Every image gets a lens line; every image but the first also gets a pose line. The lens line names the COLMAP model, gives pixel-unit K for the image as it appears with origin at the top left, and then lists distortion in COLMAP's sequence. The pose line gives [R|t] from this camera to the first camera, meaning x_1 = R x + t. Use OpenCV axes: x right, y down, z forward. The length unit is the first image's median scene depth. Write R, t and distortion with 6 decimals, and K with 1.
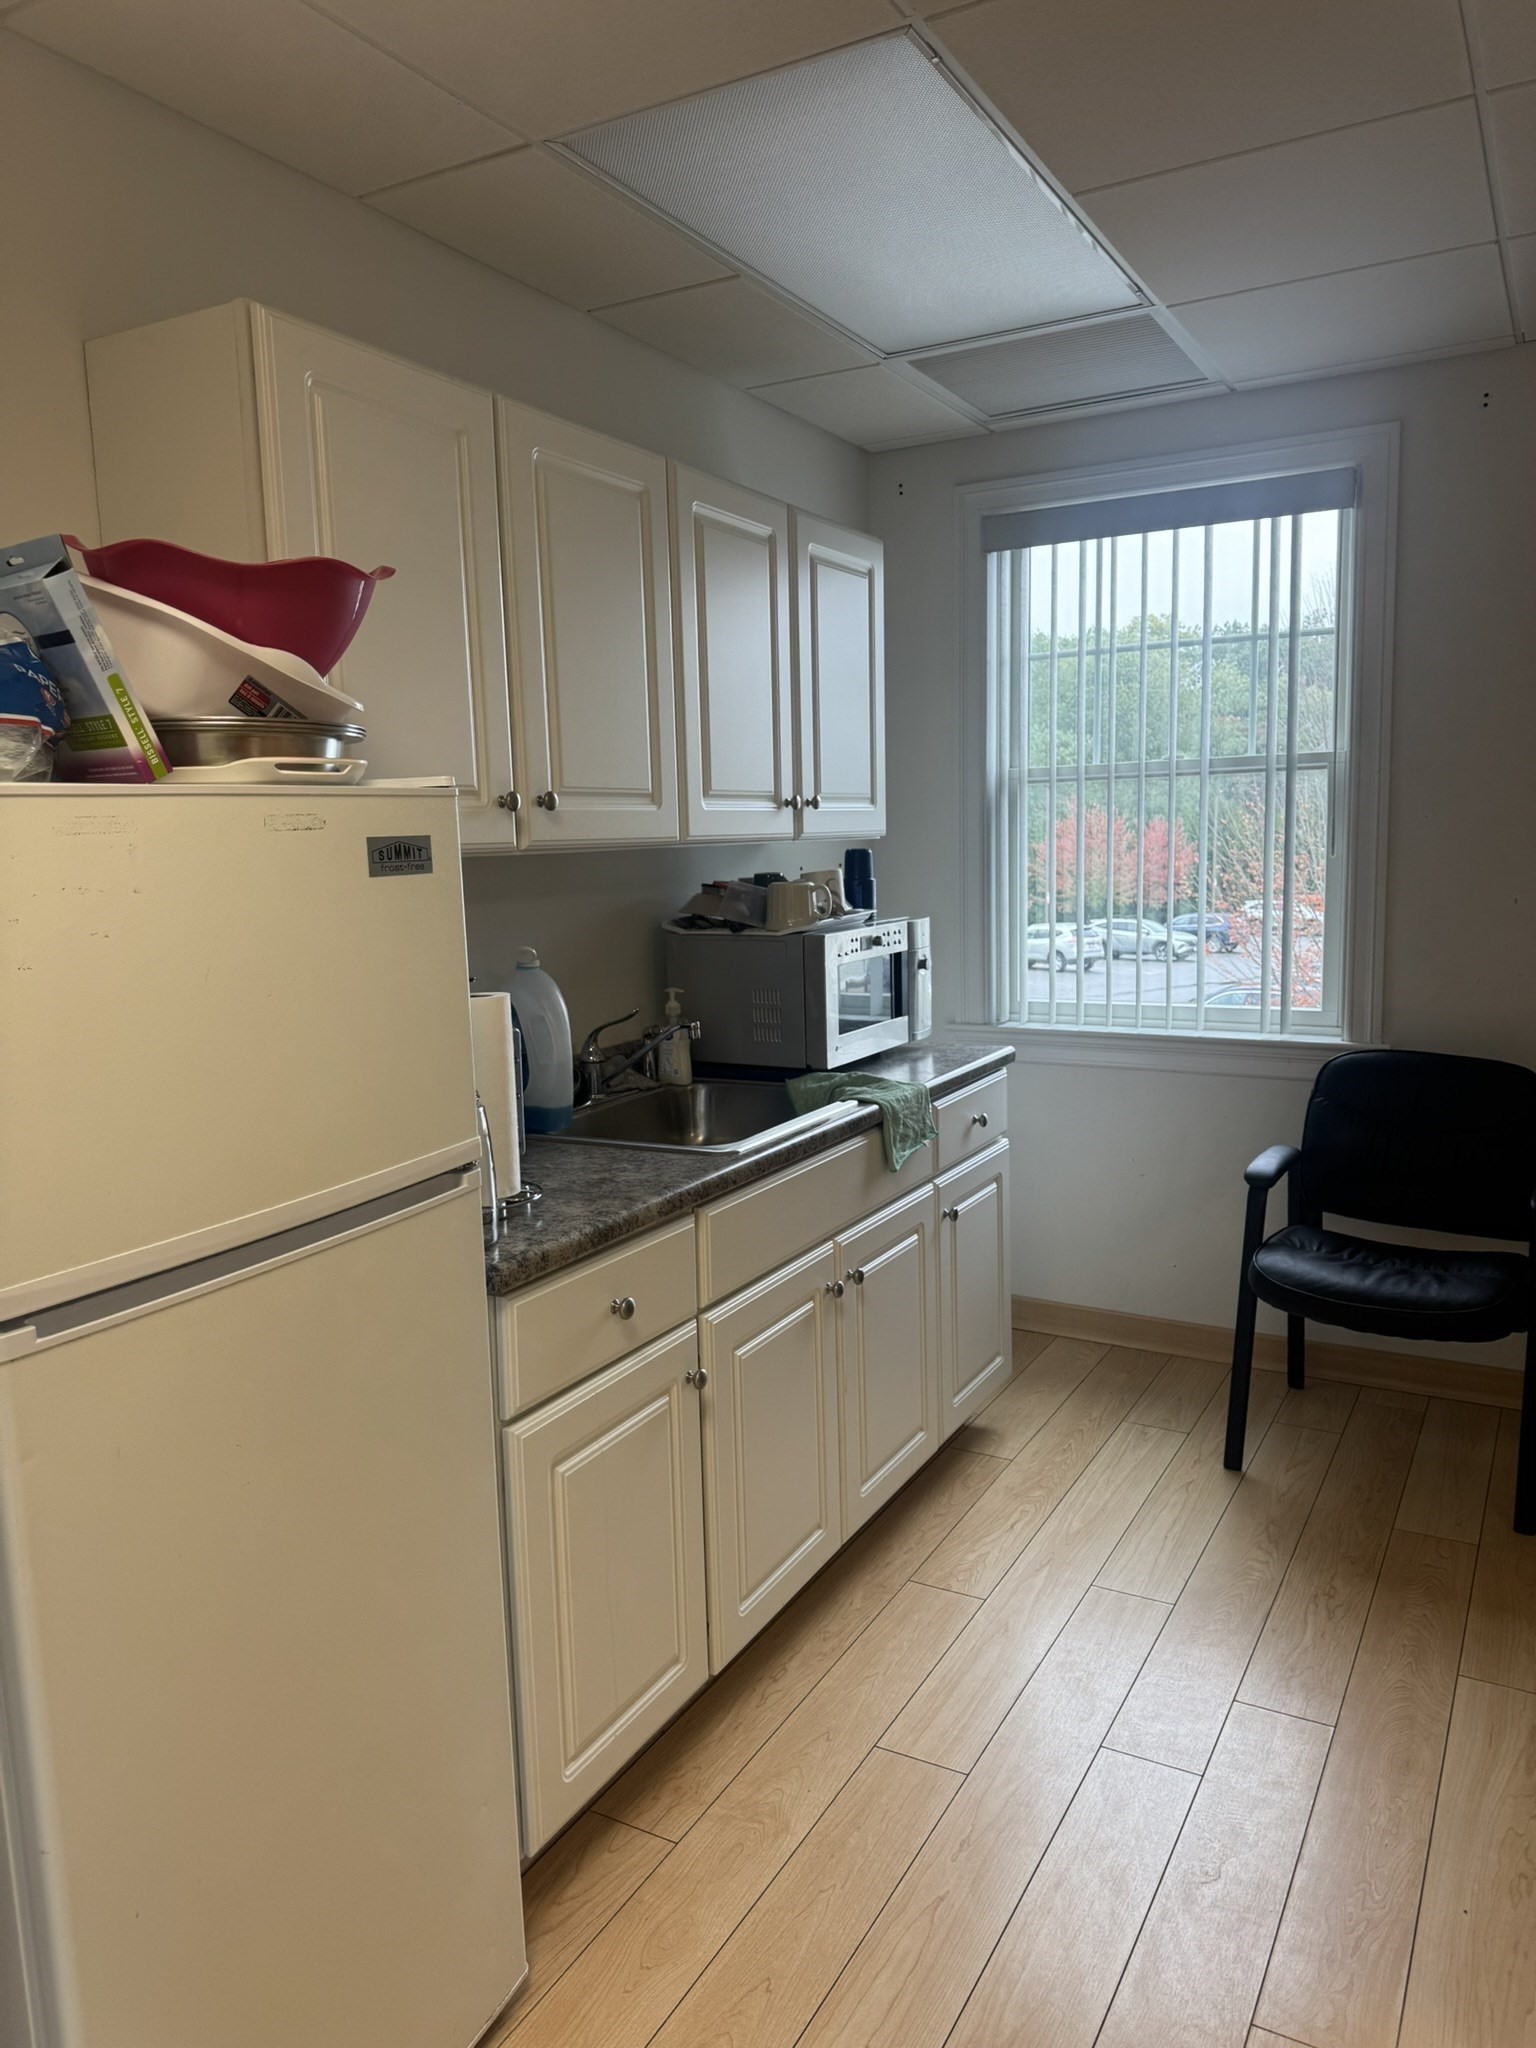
lens RADIAL K [[1433.0, 0, 760.8], [0, 1433.0, 1012.1], [0, 0, 1]] dist [0.172144, -0.366932]
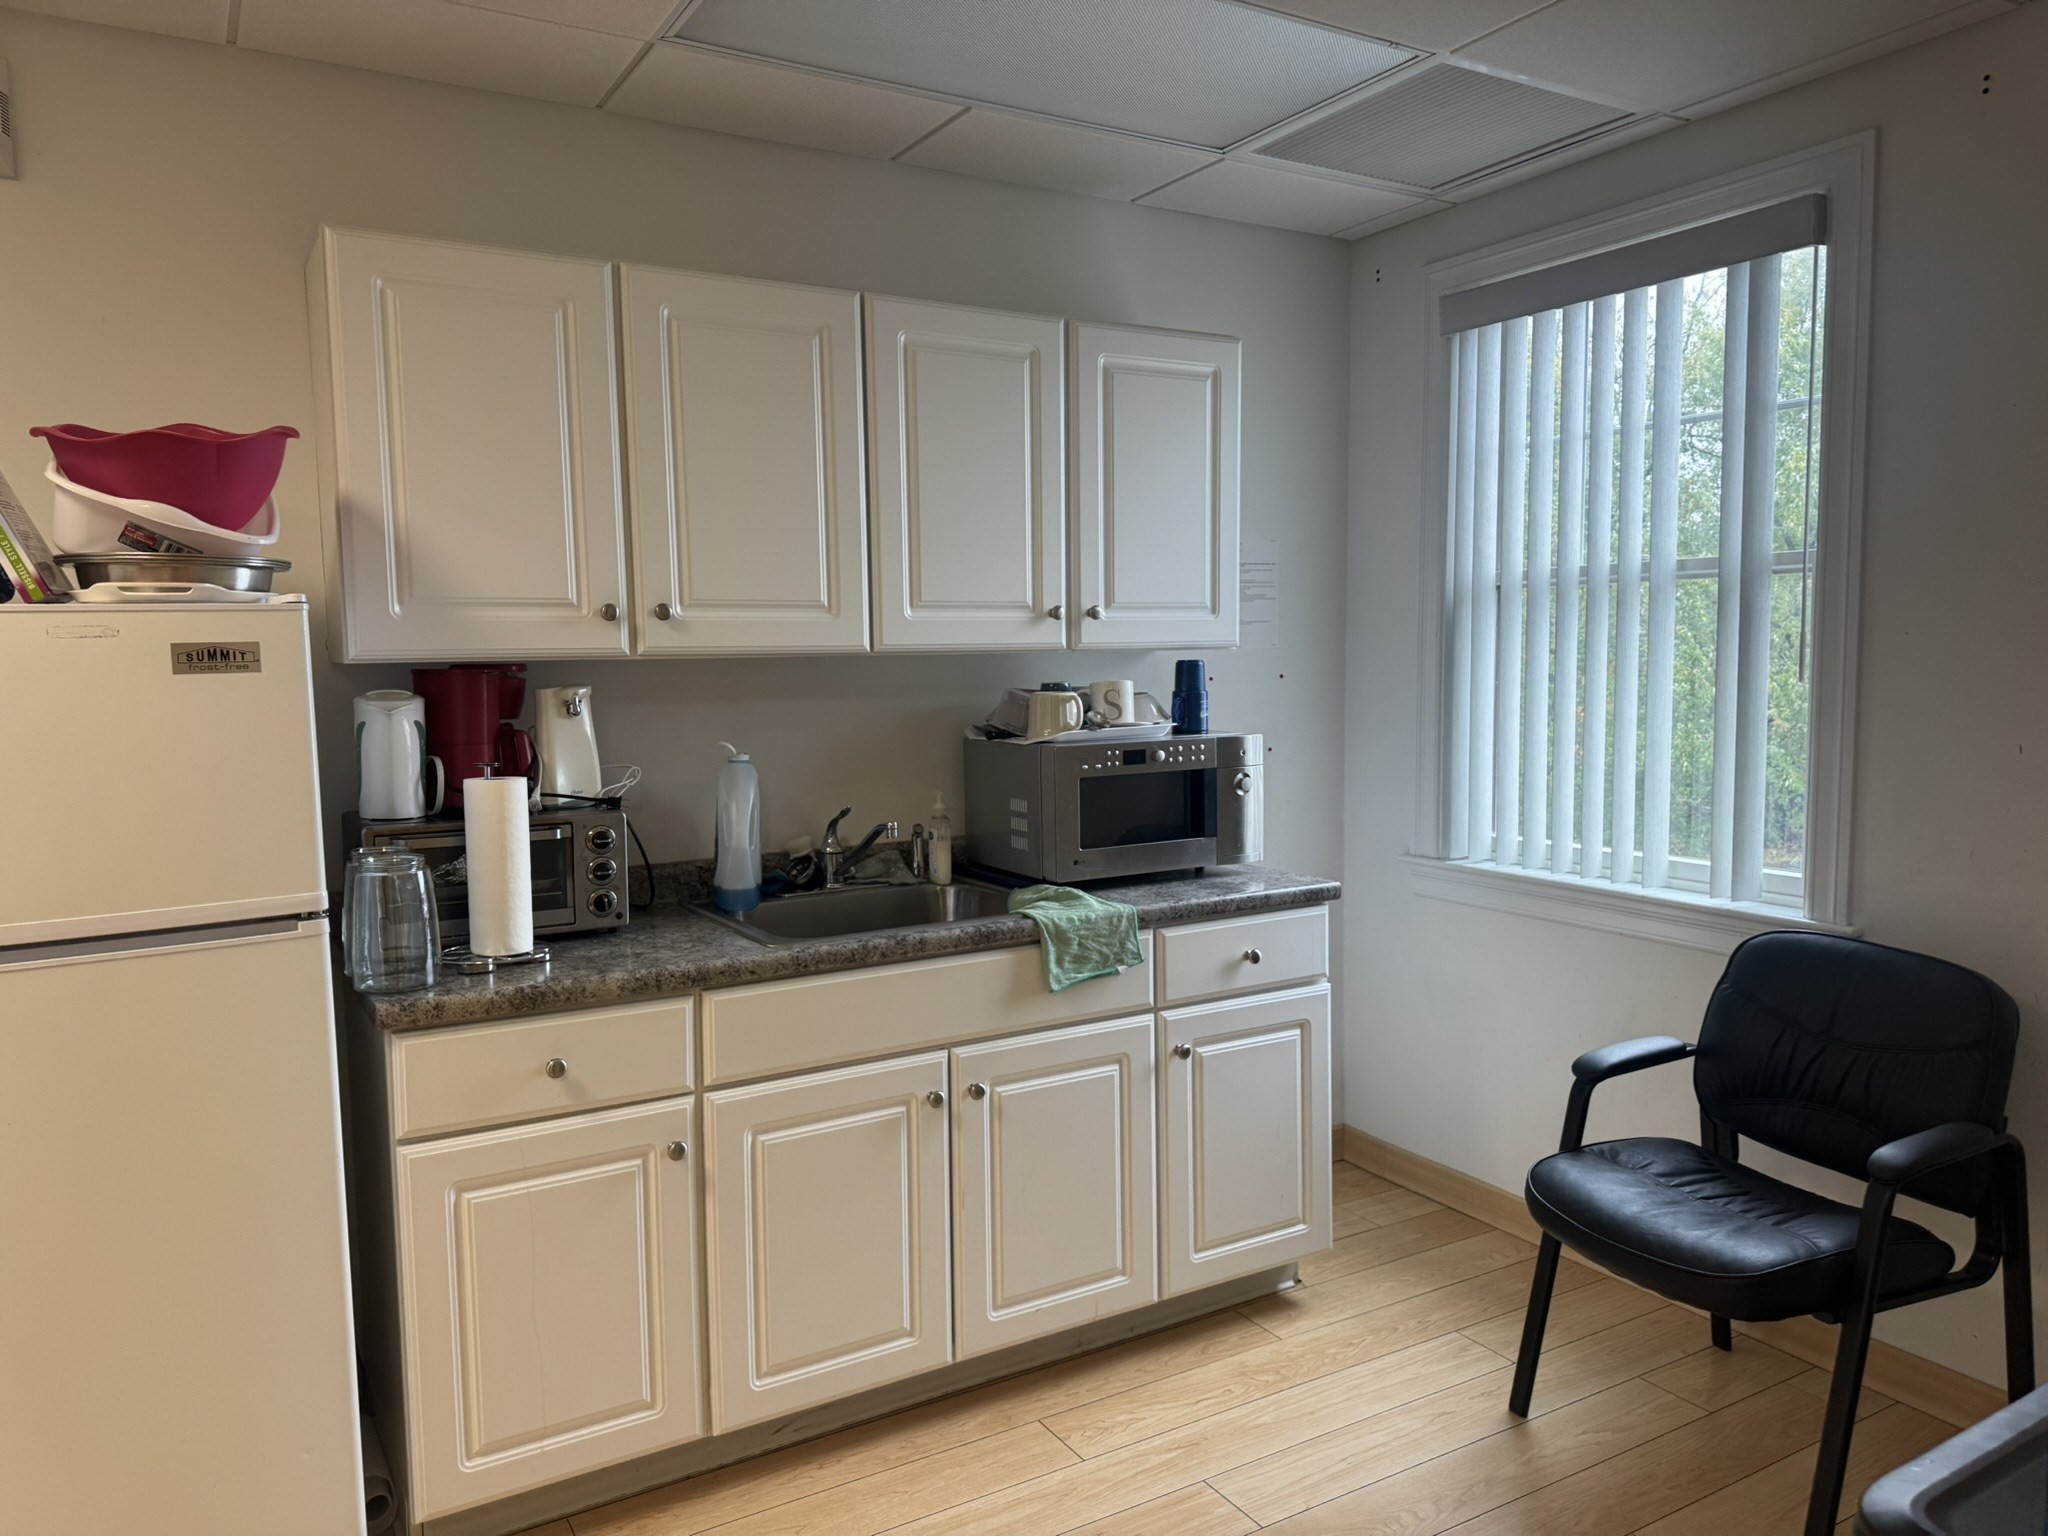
lens RADIAL K [[1416.1, 0, 1024.0], [0, 1416.1, 768.0], [0, 0, 1]] dist [0.109003, -0.177146]
pose [[0.862436, 0.055228, -0.503144, 0.515099], [-0.071462, 0.997358, -0.013016, -0.024654], [0.501096, 0.047182, 0.864104, 0.147560]]
